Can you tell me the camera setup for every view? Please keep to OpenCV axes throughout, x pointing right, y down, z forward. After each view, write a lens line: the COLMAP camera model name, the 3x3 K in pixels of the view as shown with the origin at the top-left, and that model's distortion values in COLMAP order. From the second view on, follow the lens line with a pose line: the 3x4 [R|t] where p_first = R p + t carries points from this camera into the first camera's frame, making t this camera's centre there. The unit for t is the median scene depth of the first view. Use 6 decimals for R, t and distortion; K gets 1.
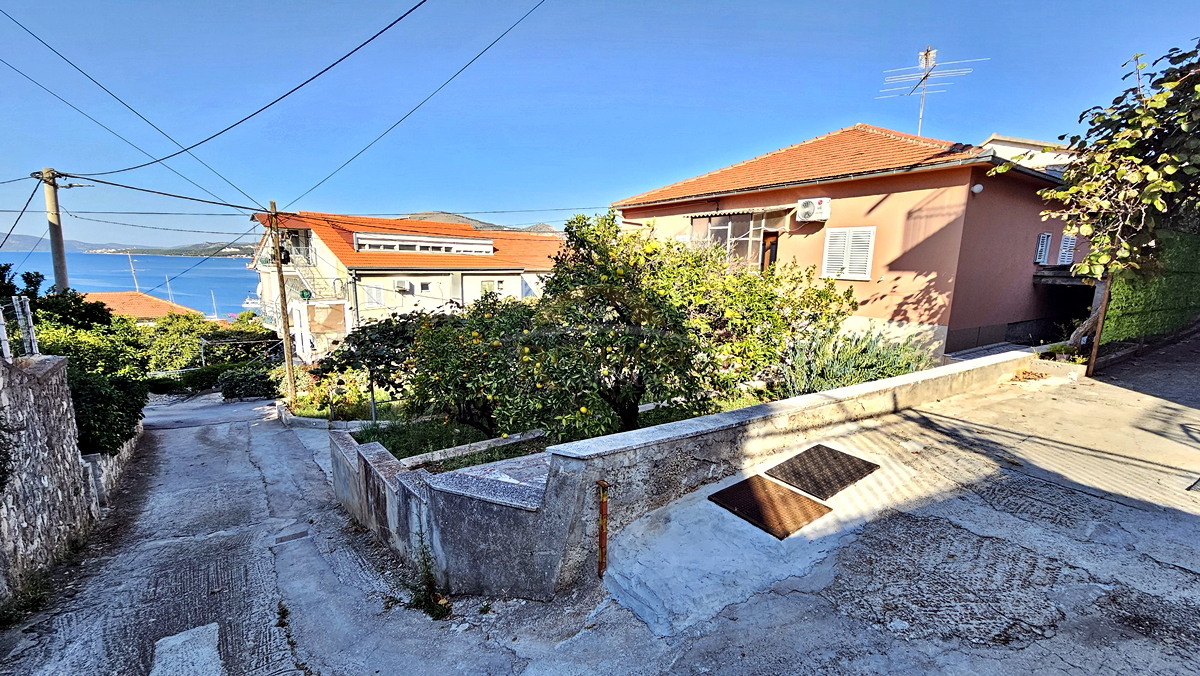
lens RADIAL K [[502.9, 0, 606.0], [0, 502.9, 311.6], [0, 0, 1]] dist [0.000998, 0.000093]
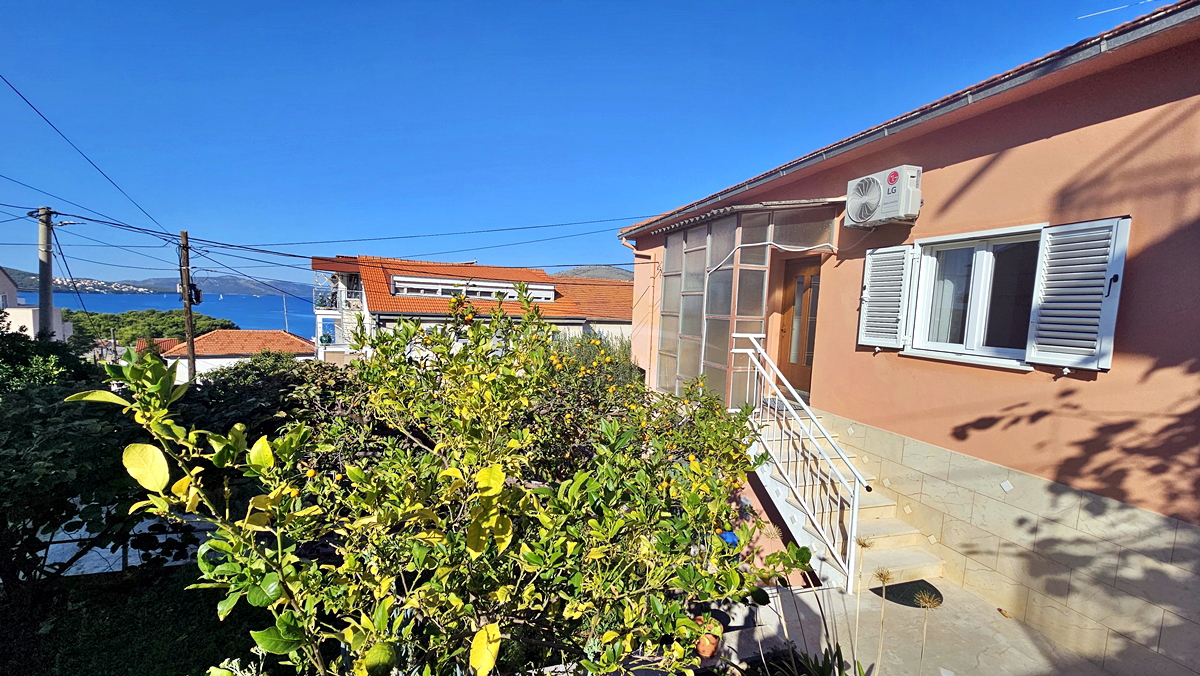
lens RADIAL K [[493.9, 0, 592.9], [0, 493.9, 356.3], [0, 0, 1]] dist [-0.000516, -0.000467]
pose [[0.939246, 0.051051, -0.339427, 0.301594], [-0.054818, 0.998495, -0.001513, -0.043540], [0.338839, 0.020028, 0.940631, 0.461423]]
